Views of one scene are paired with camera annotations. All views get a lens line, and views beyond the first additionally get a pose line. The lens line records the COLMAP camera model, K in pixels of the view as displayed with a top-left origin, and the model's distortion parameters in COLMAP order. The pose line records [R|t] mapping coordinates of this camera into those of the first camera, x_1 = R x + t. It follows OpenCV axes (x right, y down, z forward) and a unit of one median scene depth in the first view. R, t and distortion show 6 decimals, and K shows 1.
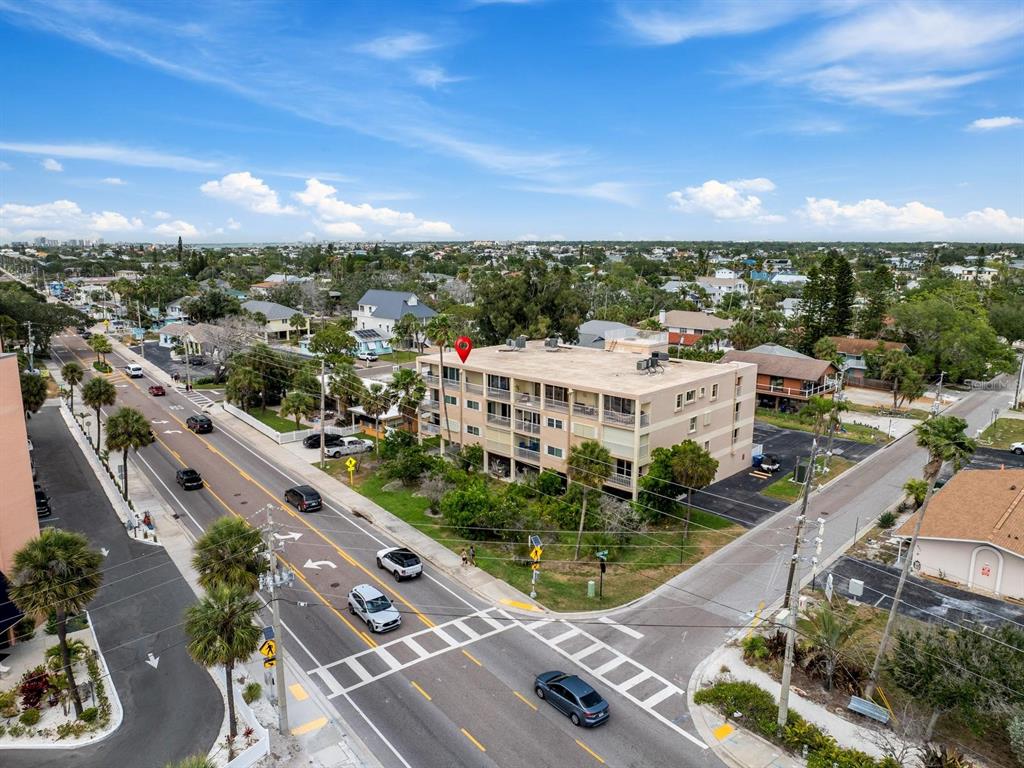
lens RADIAL K [[723.9, 0, 512.0], [0, 723.9, 384.0], [0, 0, 1]] dist [-0.051089, 0.023580]
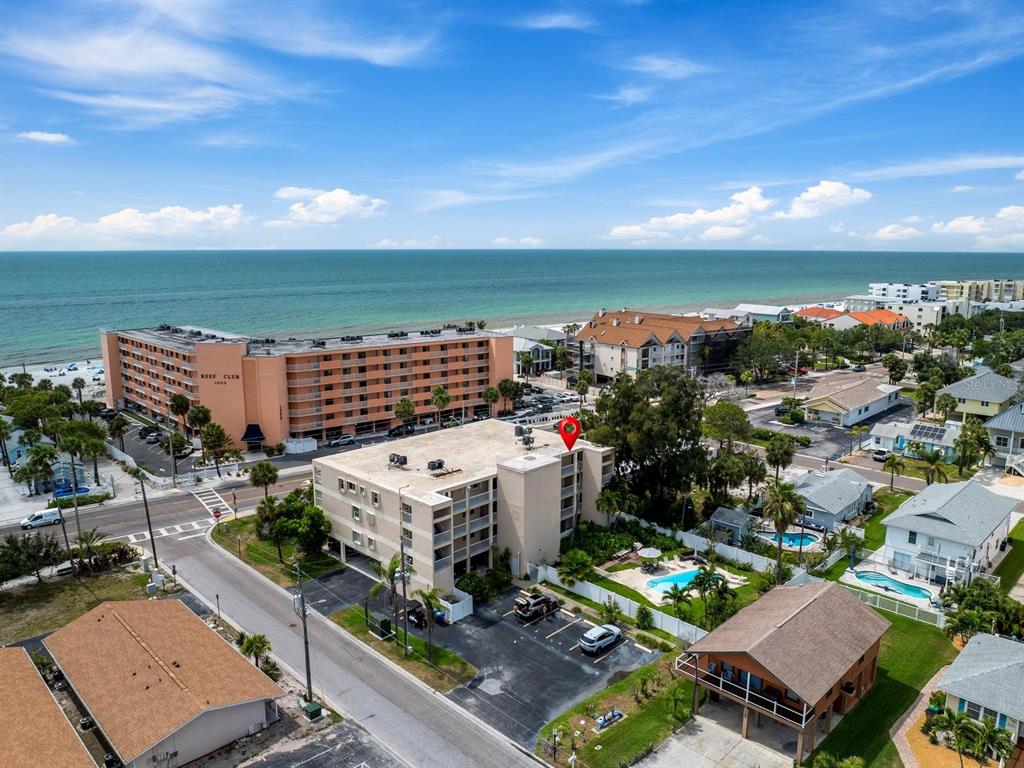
lens RADIAL K [[723.9, 0, 512.0], [0, 723.9, 384.0], [0, 0, 1]] dist [-0.051089, 0.023580]
pose [[-0.012392, 0.184133, -0.982823, 1.417001], [-0.193446, 0.963888, 0.183025, -0.426282], [0.981033, 0.192391, 0.023675, 1.225882]]
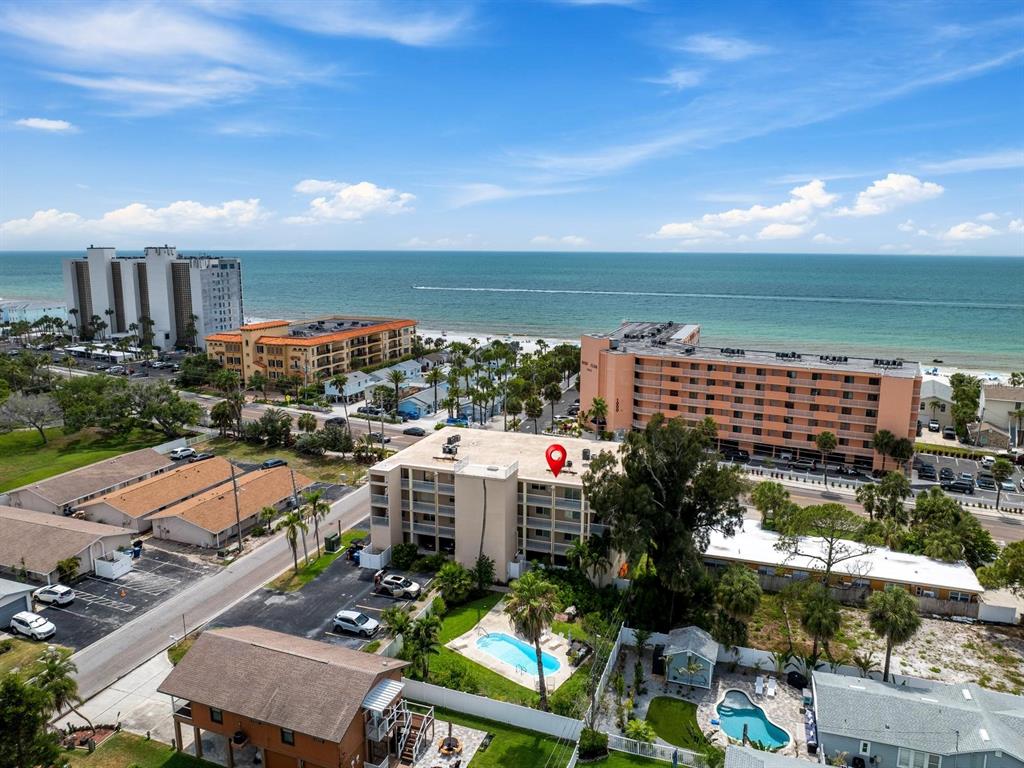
lens RADIAL K [[723.9, 0, 512.0], [0, 723.9, 384.0], [0, 0, 1]] dist [-0.051089, 0.023580]
pose [[-0.909126, 0.069922, -0.410610, 0.689666], [-0.087974, 0.931335, 0.353378, -0.663460], [0.407124, 0.357388, -0.840549, 2.324527]]
